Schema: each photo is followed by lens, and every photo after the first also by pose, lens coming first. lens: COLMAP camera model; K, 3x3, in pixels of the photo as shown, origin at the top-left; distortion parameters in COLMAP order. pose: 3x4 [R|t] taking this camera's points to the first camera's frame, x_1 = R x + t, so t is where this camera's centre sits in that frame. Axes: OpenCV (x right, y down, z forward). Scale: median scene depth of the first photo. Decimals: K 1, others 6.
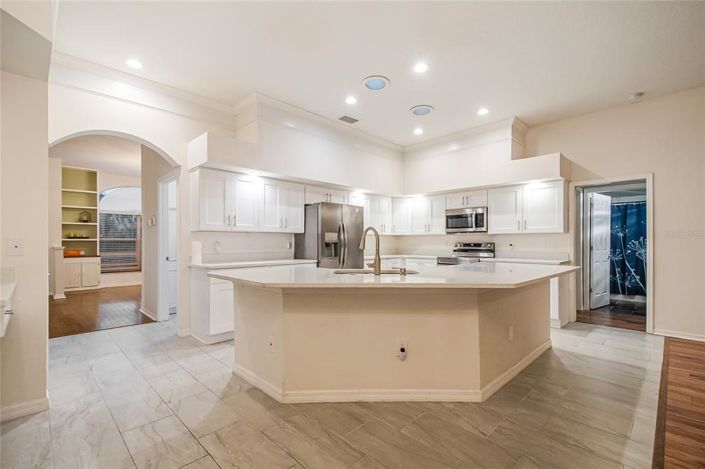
lens RADIAL K [[311.6, 0, 350.3], [0, 311.6, 245.8], [0, 0, 1]] dist [0.003814, -0.000673]
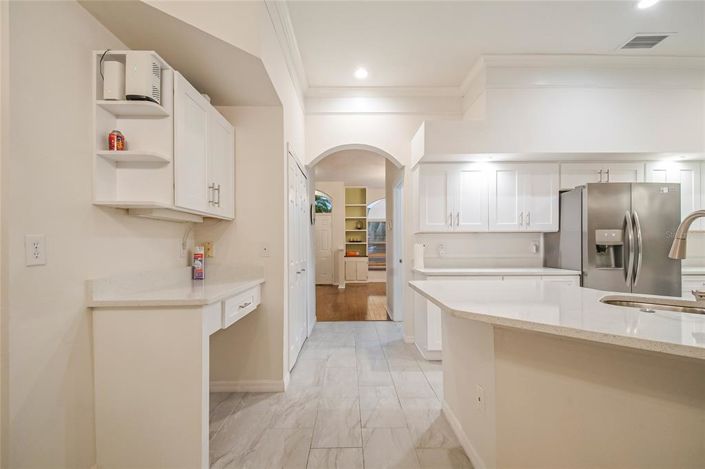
lens RADIAL K [[311.6, 0, 350.3], [0, 311.6, 245.8], [0, 0, 1]] dist [0.003814, -0.000673]
pose [[0.720670, -0.001270, -0.693277, 0.002422], [-0.003842, 0.999976, -0.005826, -0.002893], [0.693267, 0.006862, 0.720648, 0.169522]]
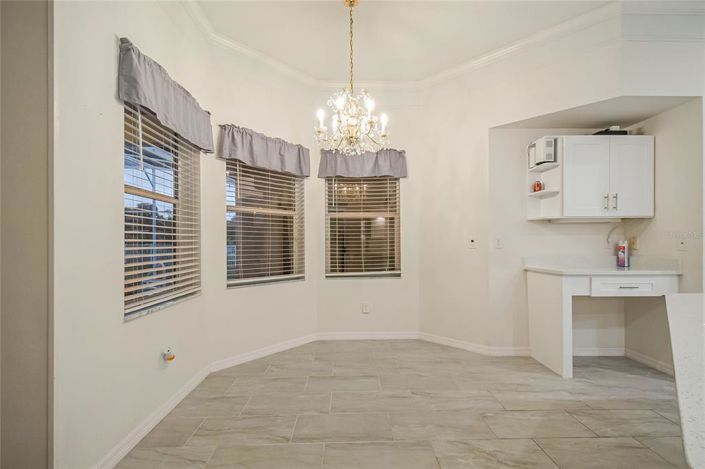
lens RADIAL K [[311.6, 0, 350.3], [0, 311.6, 245.8], [0, 0, 1]] dist [0.003814, -0.000673]
pose [[-0.696170, 0.011825, -0.717779, 0.344598], [-0.000793, 0.999851, 0.017241, -0.003958], [0.717876, 0.012573, -0.696057, 0.421039]]
